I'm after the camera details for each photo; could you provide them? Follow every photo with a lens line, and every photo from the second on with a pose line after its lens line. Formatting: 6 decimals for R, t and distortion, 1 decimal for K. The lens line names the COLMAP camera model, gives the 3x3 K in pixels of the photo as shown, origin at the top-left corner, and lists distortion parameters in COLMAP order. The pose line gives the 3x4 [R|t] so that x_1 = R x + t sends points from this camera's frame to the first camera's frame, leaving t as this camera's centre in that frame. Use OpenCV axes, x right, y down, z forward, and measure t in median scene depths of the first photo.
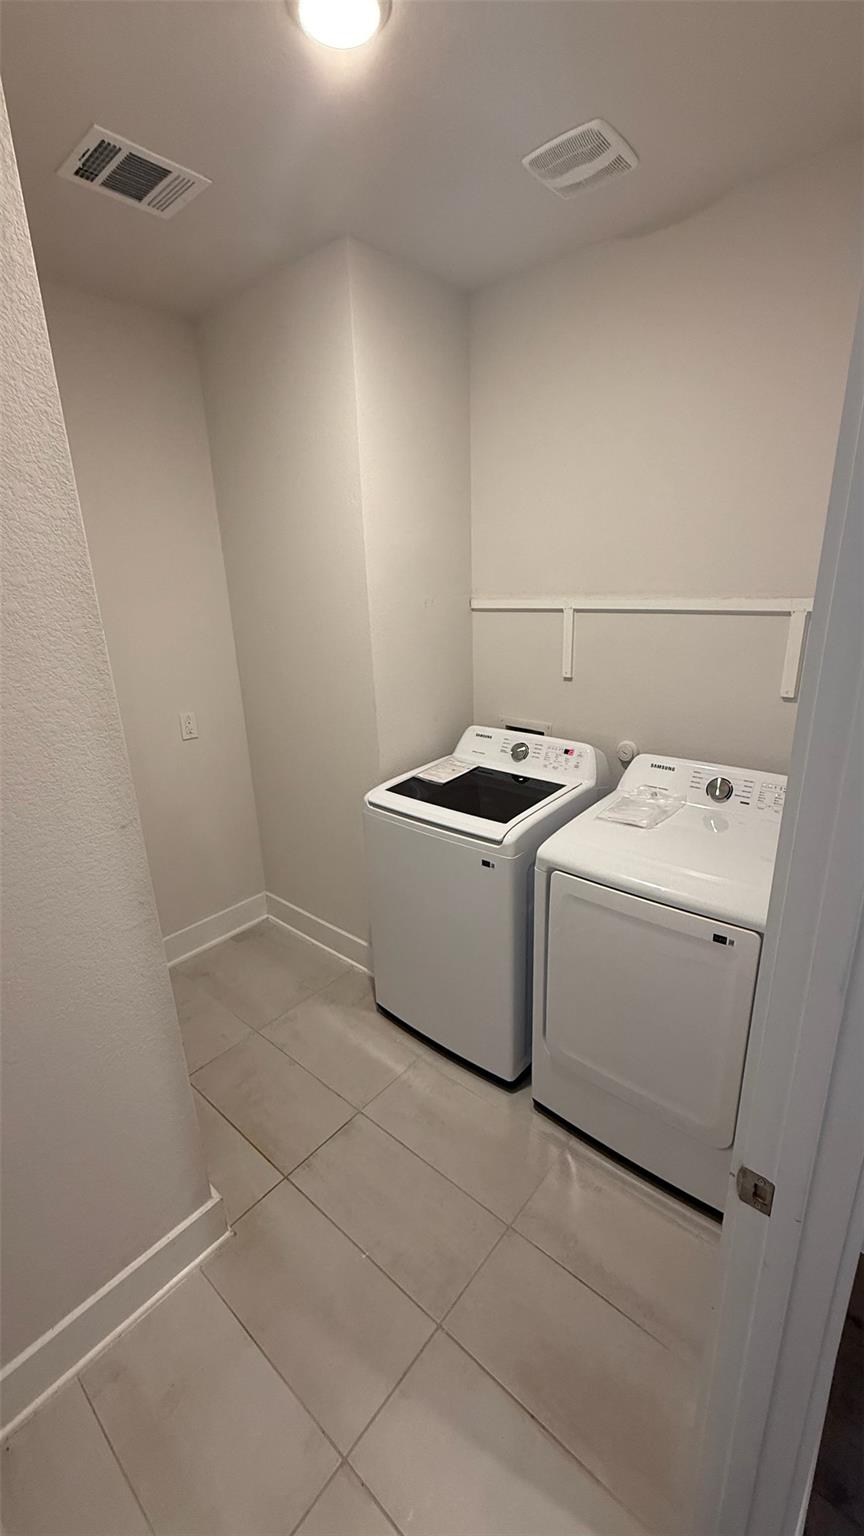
lens RADIAL K [[611.0, 0, 433.4], [0, 611.0, 761.3], [0, 0, 1]] dist [-0.000599, 0.000044]
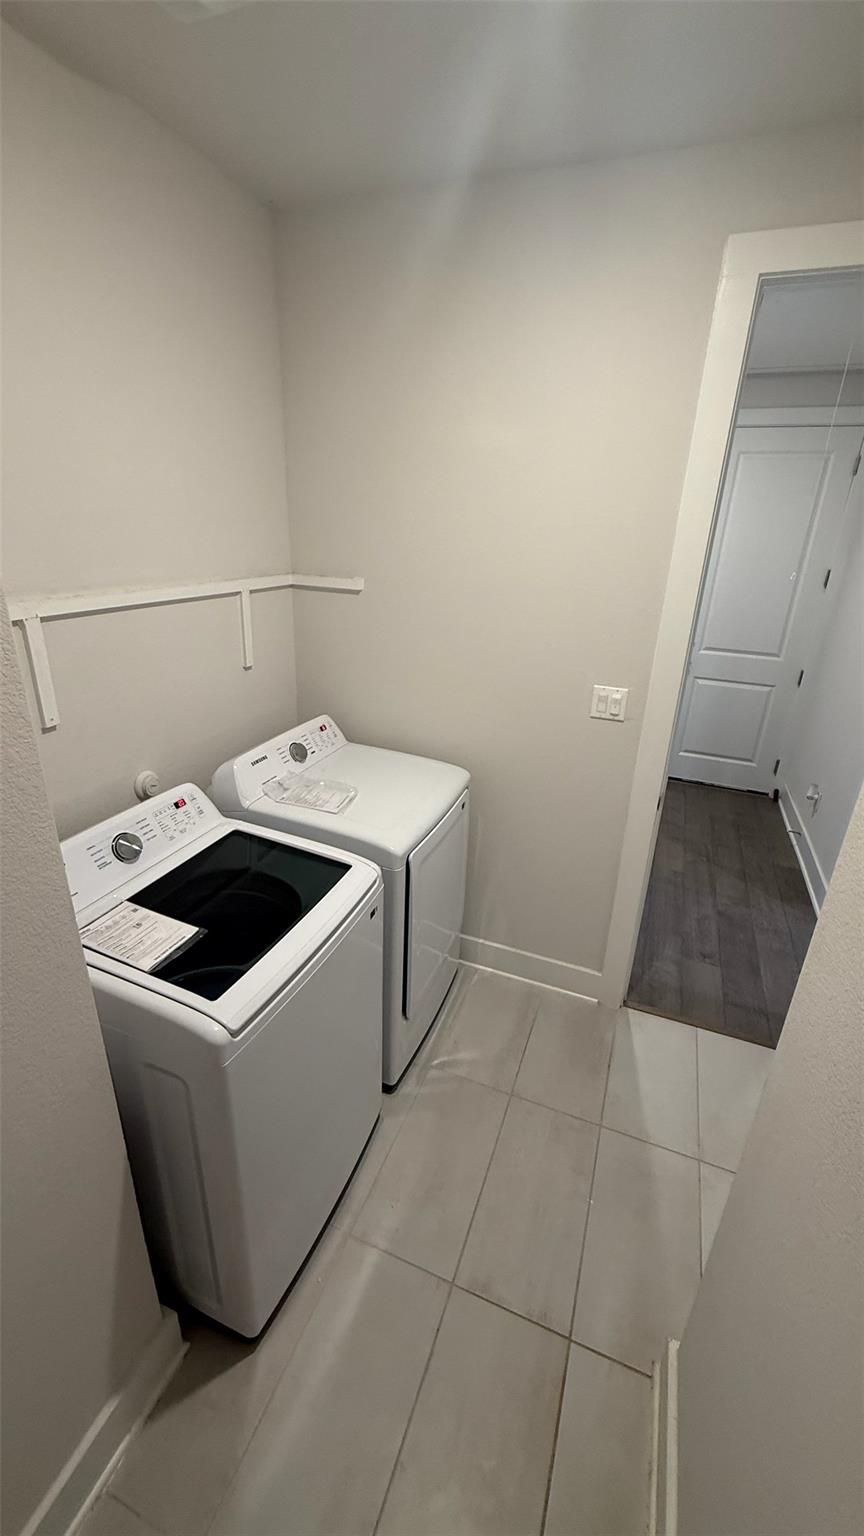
lens RADIAL K [[611.0, 0, 433.4], [0, 611.0, 761.3], [0, 0, 1]] dist [-0.000599, 0.000044]
pose [[-0.331833, -0.326779, 0.884931, -0.590150], [0.249129, 0.874422, 0.416317, -0.331674], [-0.909847, 0.358610, -0.208752, 0.968901]]
